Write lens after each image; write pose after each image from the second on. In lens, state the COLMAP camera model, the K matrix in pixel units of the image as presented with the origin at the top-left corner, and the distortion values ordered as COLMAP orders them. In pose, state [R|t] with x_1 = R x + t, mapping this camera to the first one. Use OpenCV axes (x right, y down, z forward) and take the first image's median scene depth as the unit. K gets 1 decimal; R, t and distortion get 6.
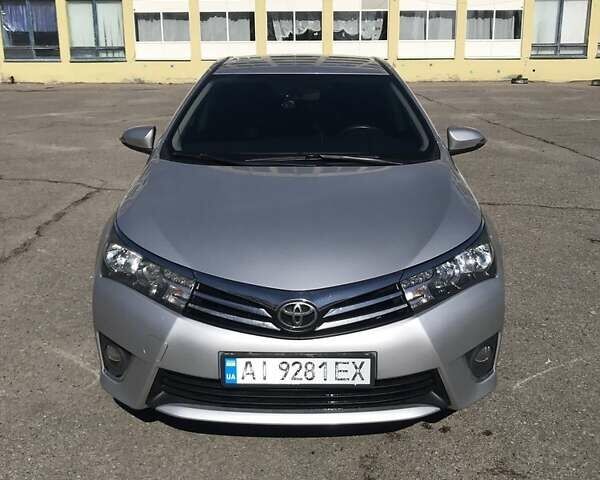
lens RADIAL K [[670.6, 0, 300.0], [0, 670.6, 240.0], [0, 0, 1]] dist [0.001138, 0.003703]
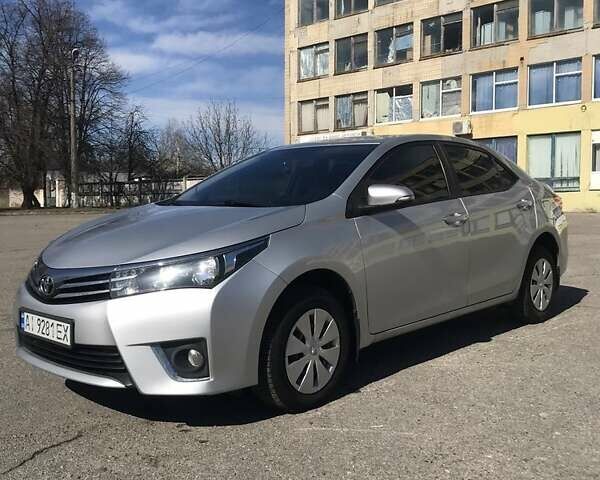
lens RADIAL K [[670.6, 0, 300.0], [0, 670.6, 240.0], [0, 0, 1]] dist [0.001138, 0.003703]
pose [[0.720423, 0.038362, -0.692474, 0.134533], [-0.179912, 0.974625, -0.133181, 0.011292], [0.669793, 0.220531, 0.709044, 0.034908]]
